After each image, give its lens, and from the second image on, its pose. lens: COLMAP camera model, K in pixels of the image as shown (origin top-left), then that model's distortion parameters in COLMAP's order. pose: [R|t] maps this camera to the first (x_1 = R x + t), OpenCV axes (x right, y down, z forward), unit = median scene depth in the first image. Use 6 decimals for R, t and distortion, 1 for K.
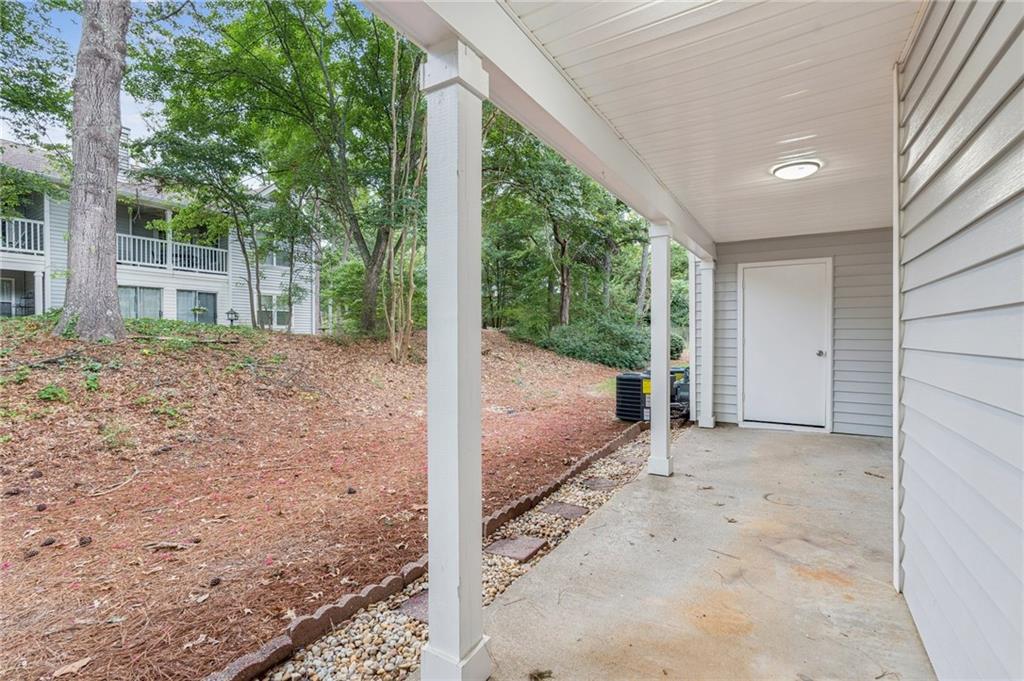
lens RADIAL K [[457.2, 0, 514.9], [0, 457.2, 340.3], [0, 0, 1]] dist [-0.002142, 0.000008]
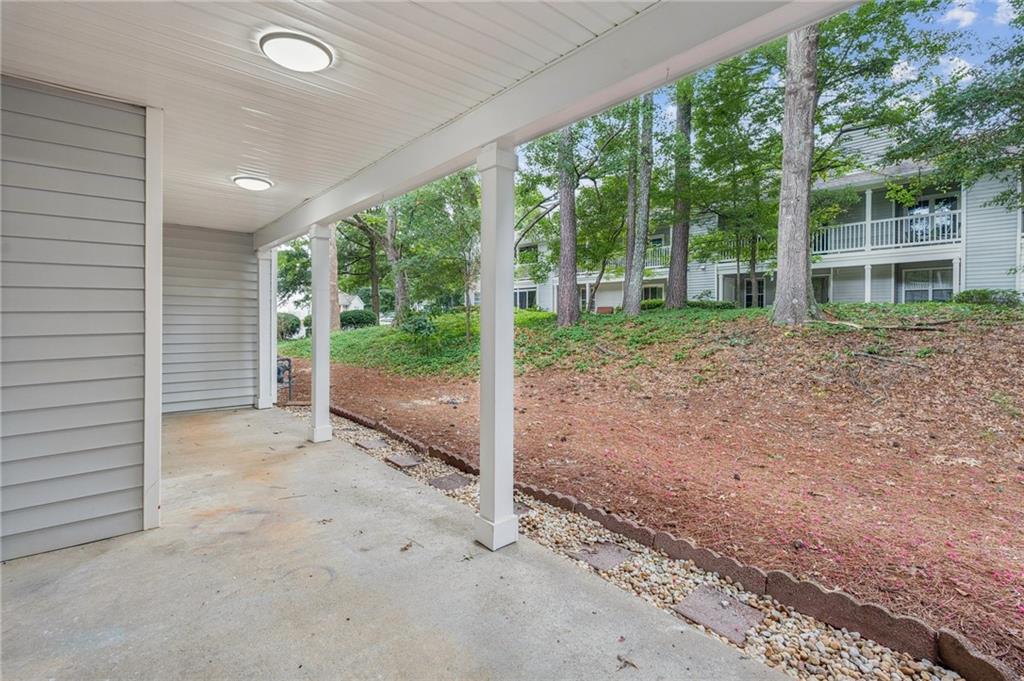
lens RADIAL K [[469.2, 0, 518.3], [0, 469.2, 330.3], [0, 0, 1]] dist [0.000309, -0.000095]
pose [[-0.304584, 0.017711, -0.952321, 0.903788], [-0.000104, 0.999826, 0.018627, -0.010070], [0.952485, 0.005773, -0.304530, 1.199838]]
